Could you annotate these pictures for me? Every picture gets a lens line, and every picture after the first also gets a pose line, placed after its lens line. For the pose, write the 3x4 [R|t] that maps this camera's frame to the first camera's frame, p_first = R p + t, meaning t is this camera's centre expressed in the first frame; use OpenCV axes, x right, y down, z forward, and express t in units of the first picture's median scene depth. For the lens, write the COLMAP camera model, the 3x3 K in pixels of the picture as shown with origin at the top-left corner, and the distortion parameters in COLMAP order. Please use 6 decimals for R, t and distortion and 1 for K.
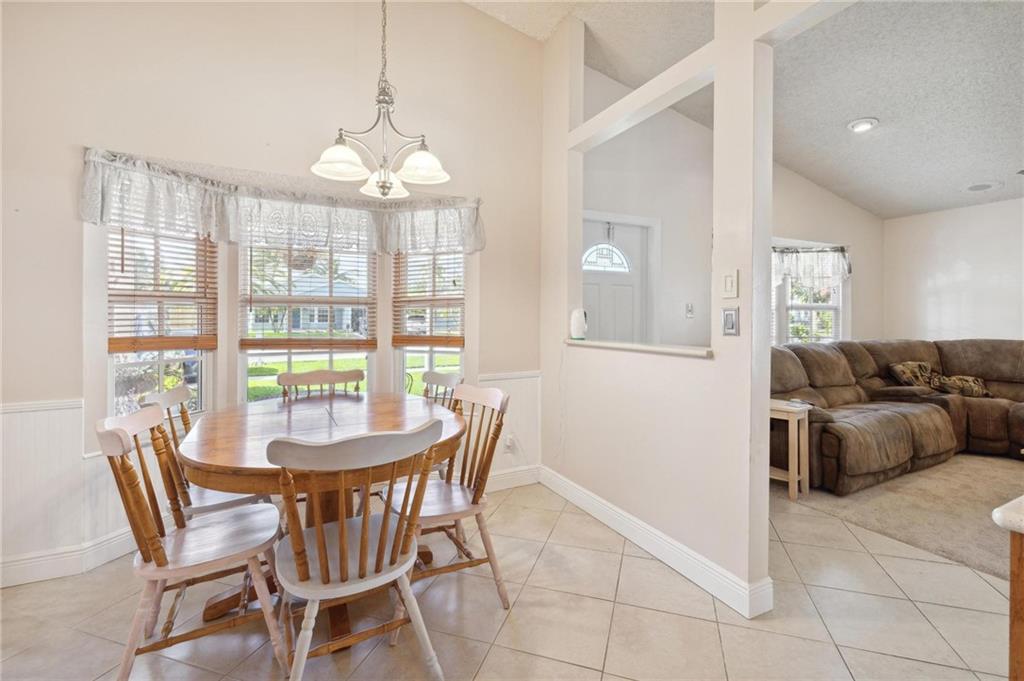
lens RADIAL K [[447.3, 0, 513.0], [0, 447.3, 311.2], [0, 0, 1]] dist [-0.001673, -0.000033]
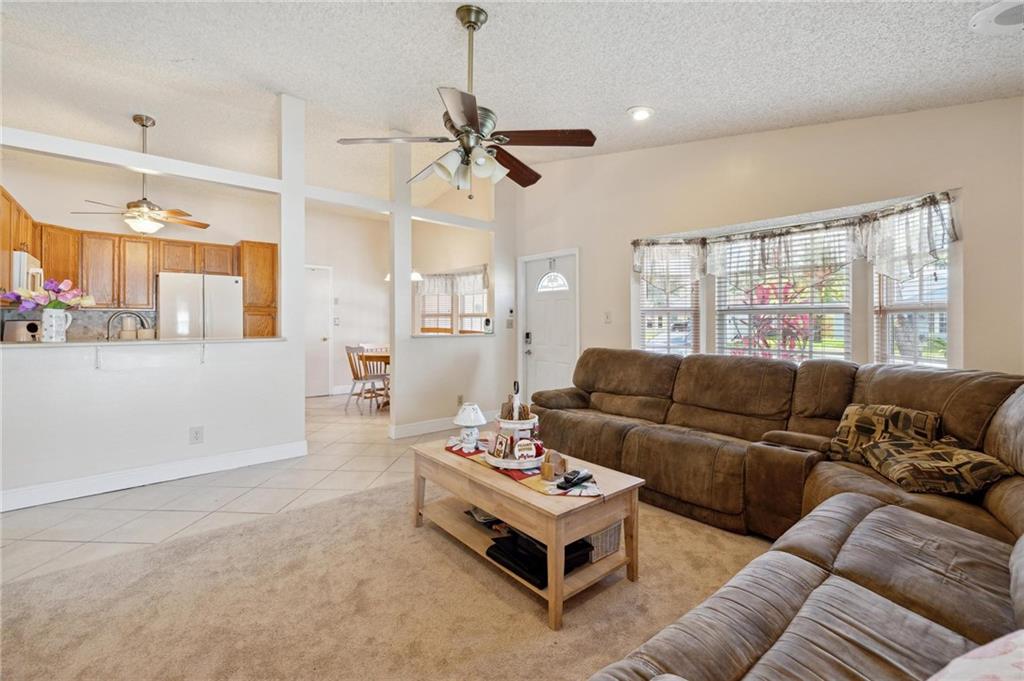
lens RADIAL K [[447.3, 0, 513.0], [0, 447.3, 311.2], [0, 0, 1]] dist [-0.001673, -0.000033]
pose [[0.235974, -0.023822, -0.971467, 1.567179], [0.004612, 0.999716, -0.023394, 0.011685], [0.971748, 0.001040, 0.236017, 0.506616]]
